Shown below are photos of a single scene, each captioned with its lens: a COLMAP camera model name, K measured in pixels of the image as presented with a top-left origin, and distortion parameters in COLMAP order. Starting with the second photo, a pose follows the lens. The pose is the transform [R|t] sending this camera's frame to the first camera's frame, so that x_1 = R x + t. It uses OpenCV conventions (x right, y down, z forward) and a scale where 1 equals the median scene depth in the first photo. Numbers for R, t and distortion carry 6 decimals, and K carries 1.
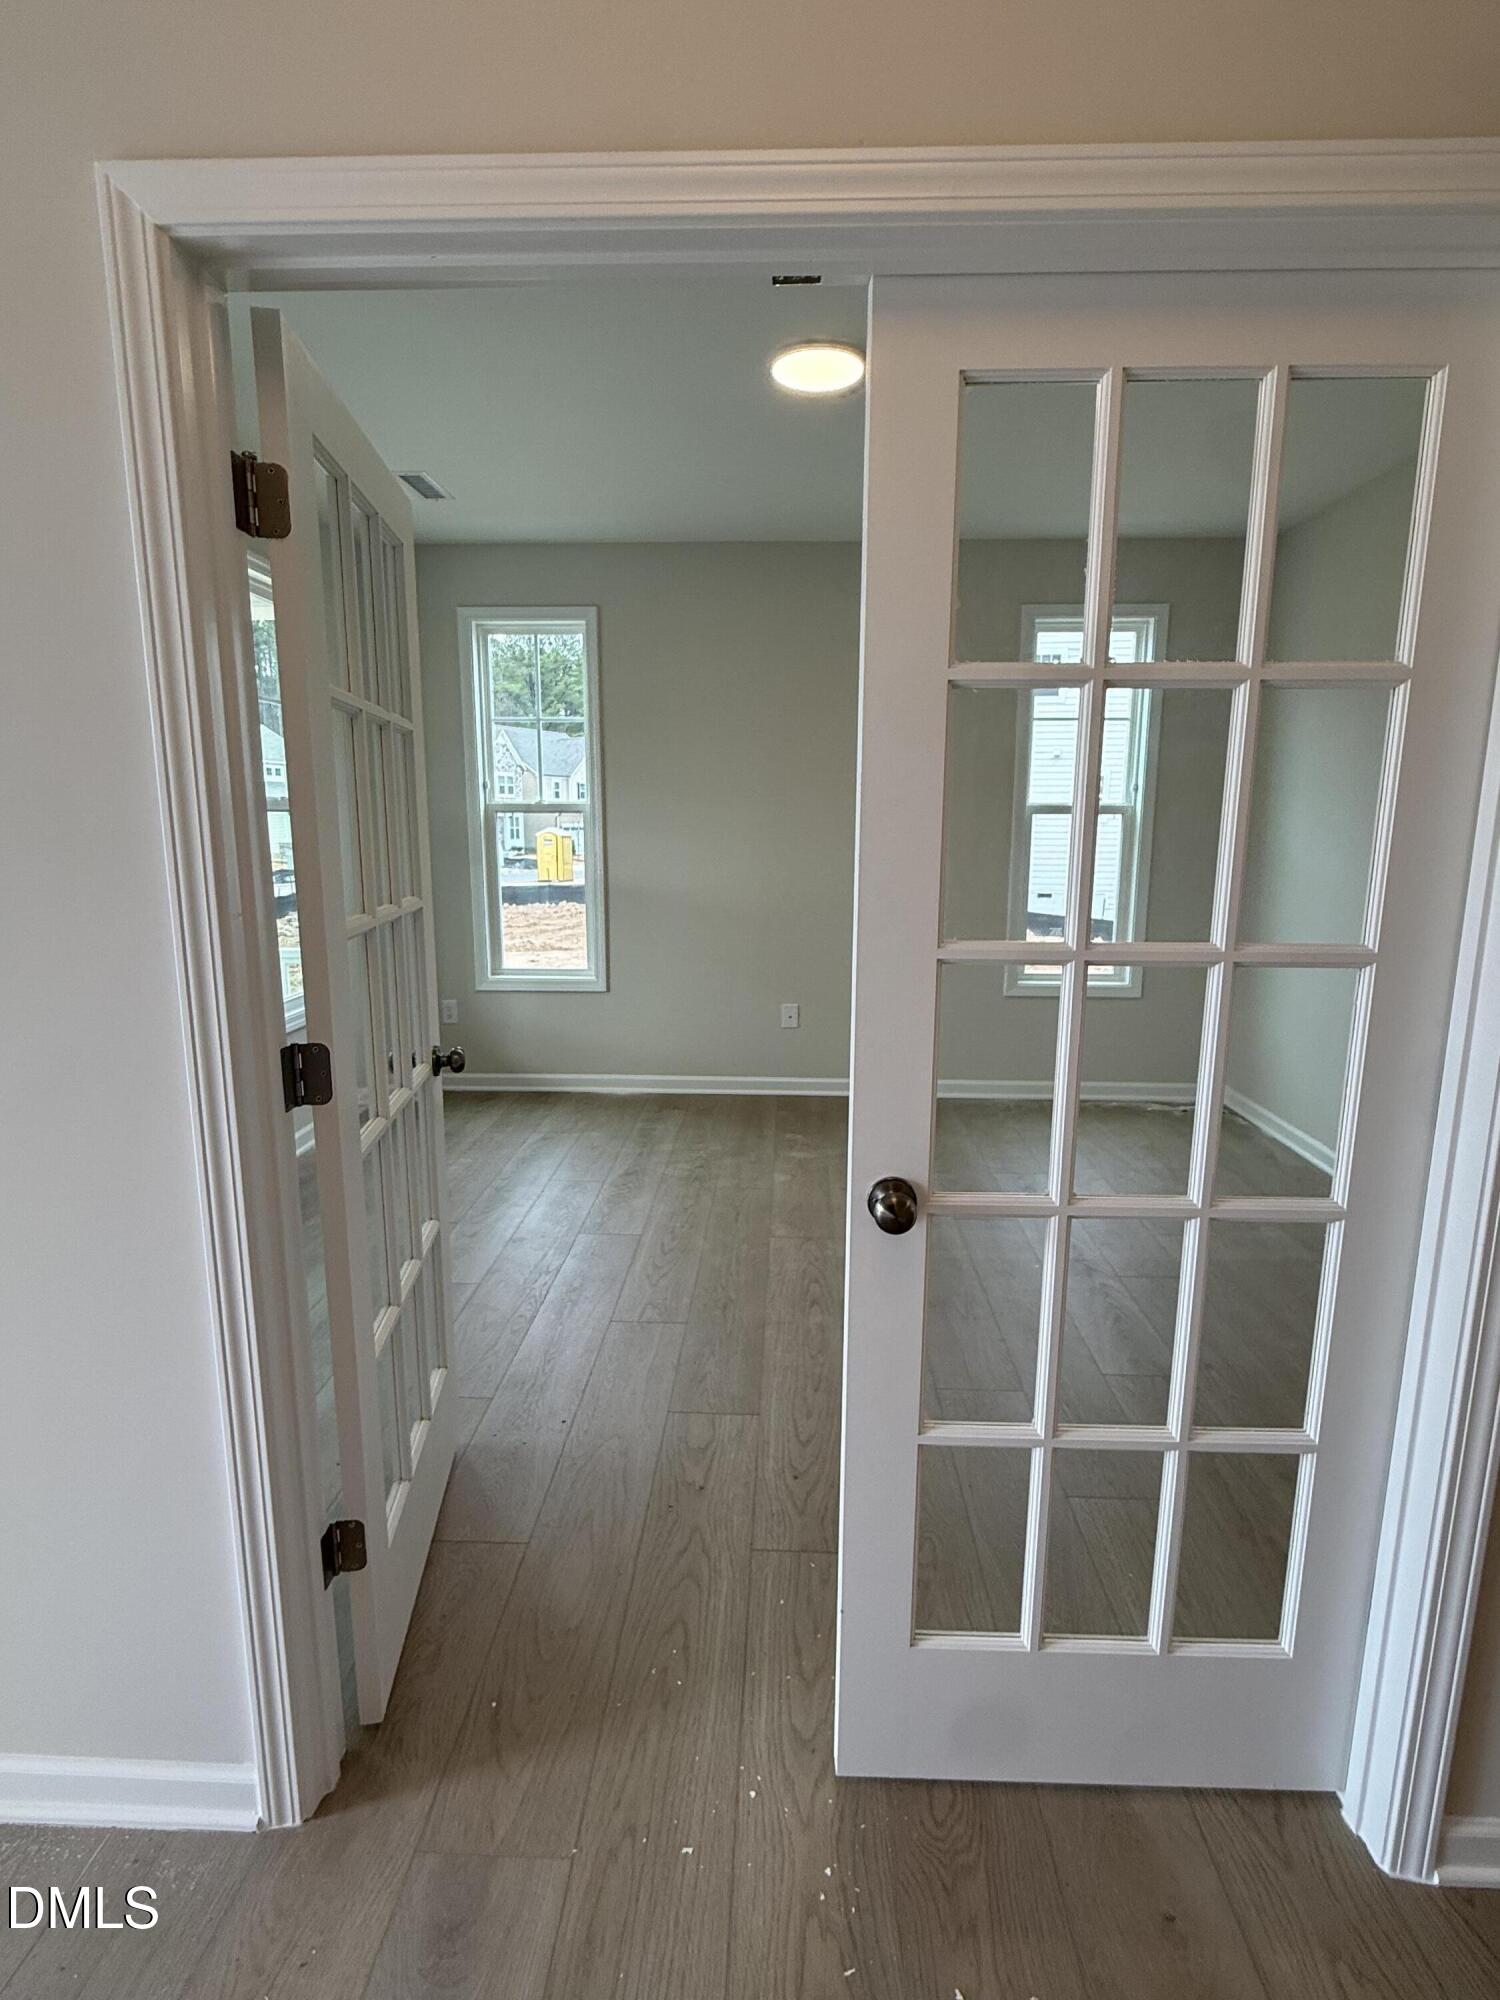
lens RADIAL K [[984.7, 0, 751.5], [0, 984.7, 1000.3], [0, 0, 1]] dist [-0.000914, -0.001005]
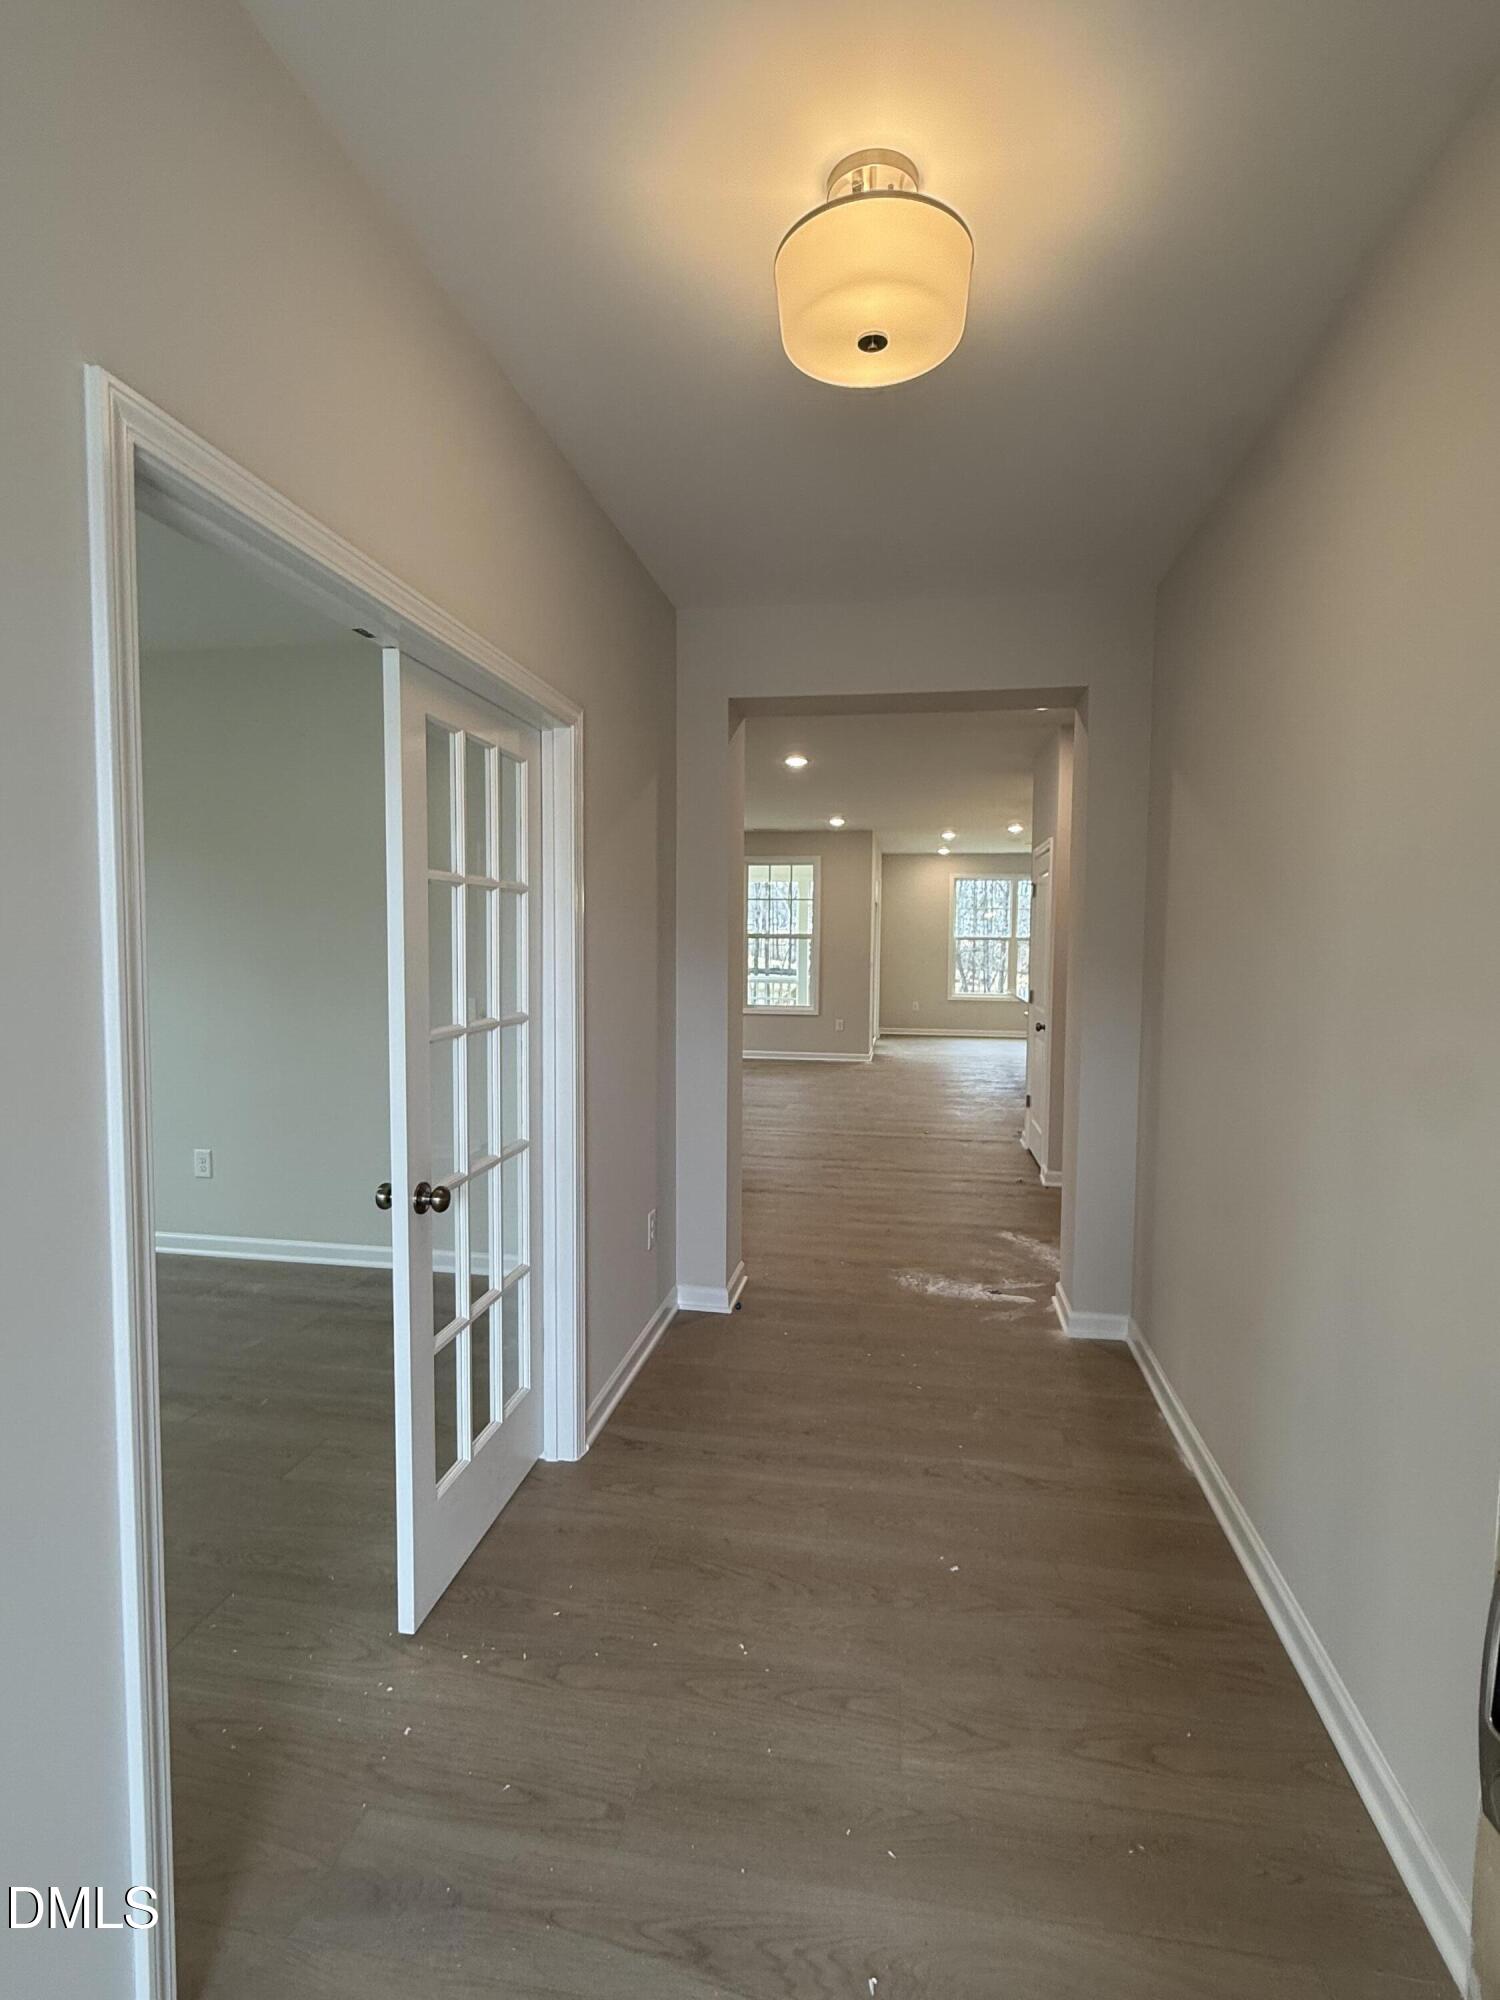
lens RADIAL K [[984.7, 0, 750.2], [0, 984.7, 1003.6], [0, 0, 1]] dist [-0.000914, -0.001005]
pose [[0.124293, -0.070934, 0.989707, -1.307537], [0.170010, 0.984214, 0.049190, -0.088963], [-0.977573, 0.162146, 0.134390, 0.222933]]
